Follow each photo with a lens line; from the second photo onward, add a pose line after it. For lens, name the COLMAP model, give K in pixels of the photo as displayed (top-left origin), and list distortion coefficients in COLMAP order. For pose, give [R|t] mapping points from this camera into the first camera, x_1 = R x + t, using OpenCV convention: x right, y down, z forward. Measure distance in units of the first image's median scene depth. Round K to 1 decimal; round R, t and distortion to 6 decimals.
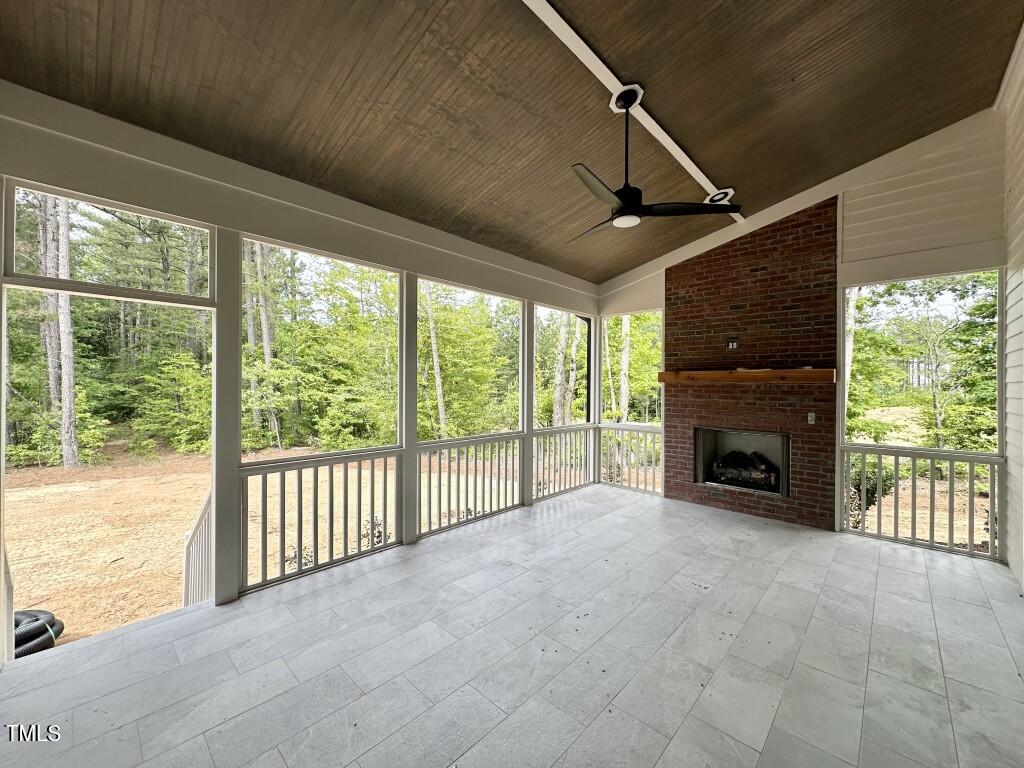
lens RADIAL K [[408.1, 0, 510.3], [0, 408.1, 383.0], [0, 0, 1]] dist [-0.006683, 0.001093]
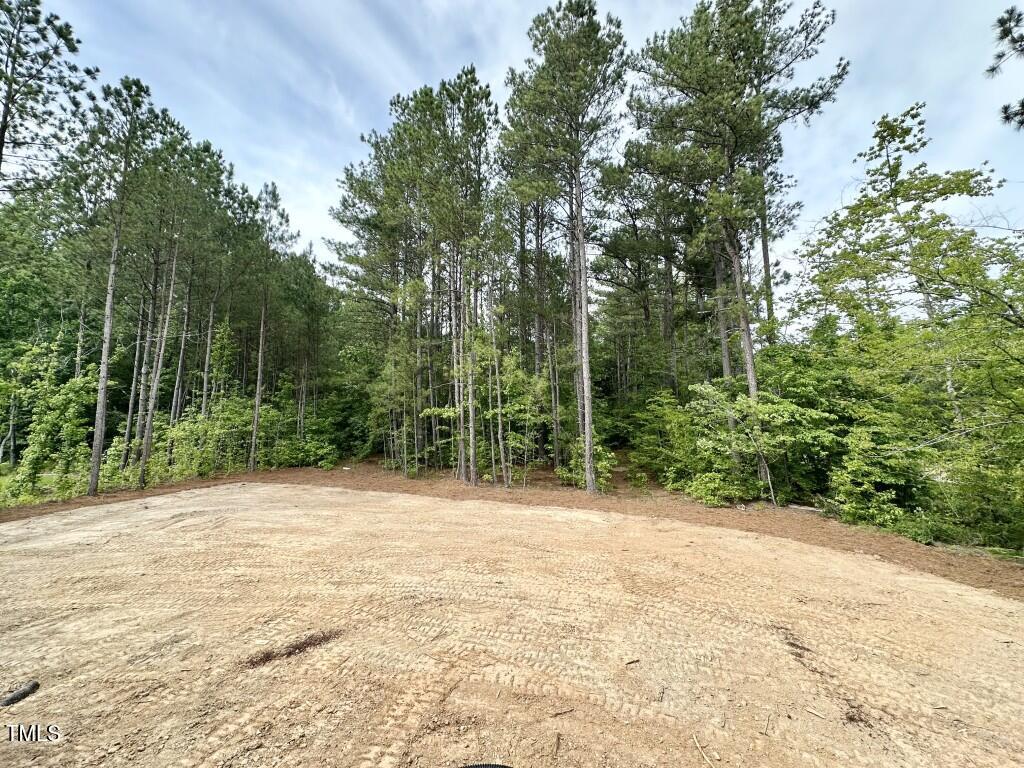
lens RADIAL K [[408.1, 0, 519.2], [0, 408.1, 381.8], [0, 0, 1]] dist [-0.006683, 0.001093]
pose [[0.540700, -0.070556, -0.838251, -0.153881], [0.001677, 0.996565, -0.082799, -0.011324], [0.841214, 0.043364, 0.538961, 0.145457]]
